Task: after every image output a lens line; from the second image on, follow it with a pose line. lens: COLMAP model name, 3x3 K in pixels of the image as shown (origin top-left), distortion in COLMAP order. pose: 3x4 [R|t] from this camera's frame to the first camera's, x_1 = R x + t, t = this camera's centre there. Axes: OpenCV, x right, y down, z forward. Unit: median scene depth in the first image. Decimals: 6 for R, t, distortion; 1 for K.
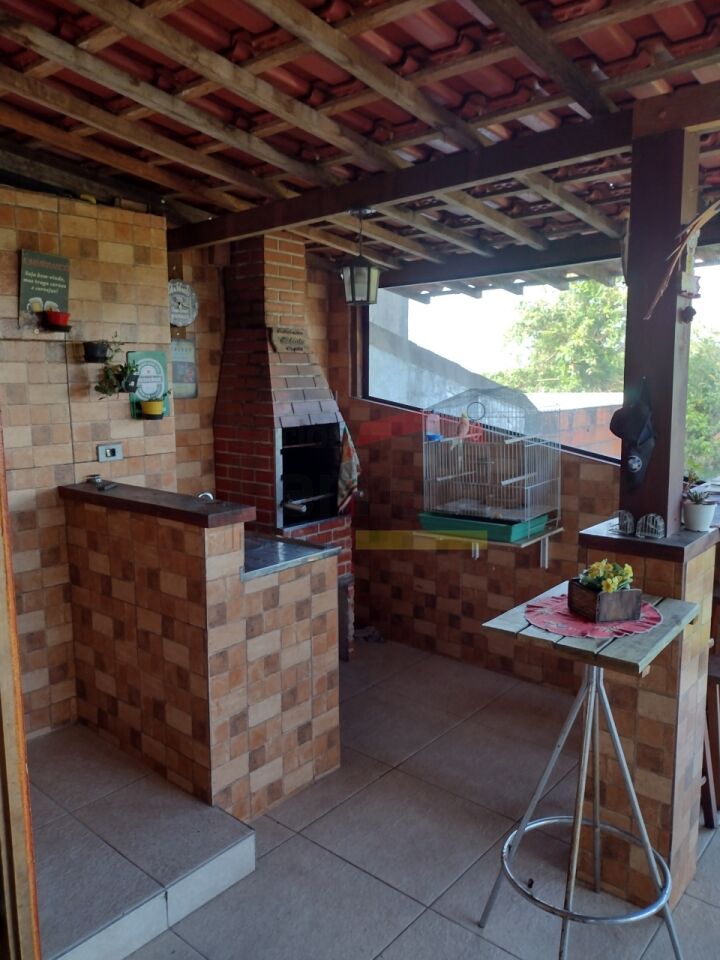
lens RADIAL K [[728.9, 0, 361.3], [0, 728.9, 479.0], [0, 0, 1]] dist [0.050149, -0.021452]
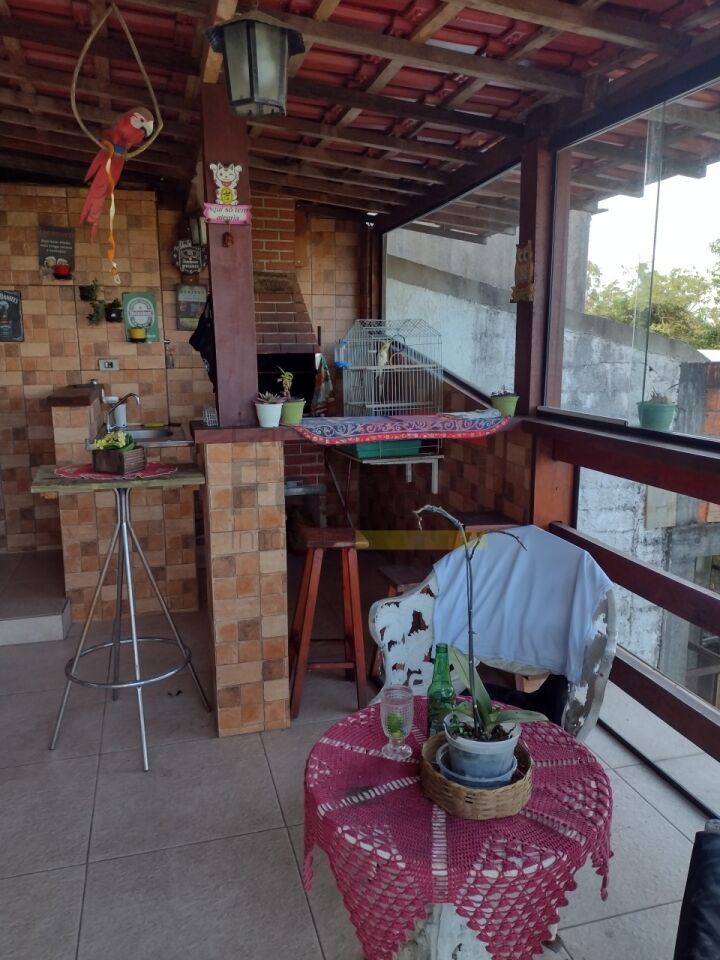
lens RADIAL K [[728.9, 0, 361.0], [0, 728.9, 478.4], [0, 0, 1]] dist [0.050149, -0.021452]
pose [[0.825713, 0.108808, -0.553496, 0.939715], [-0.081834, 0.993946, 0.073311, 0.041410], [0.558122, -0.015239, 0.829619, 0.091667]]
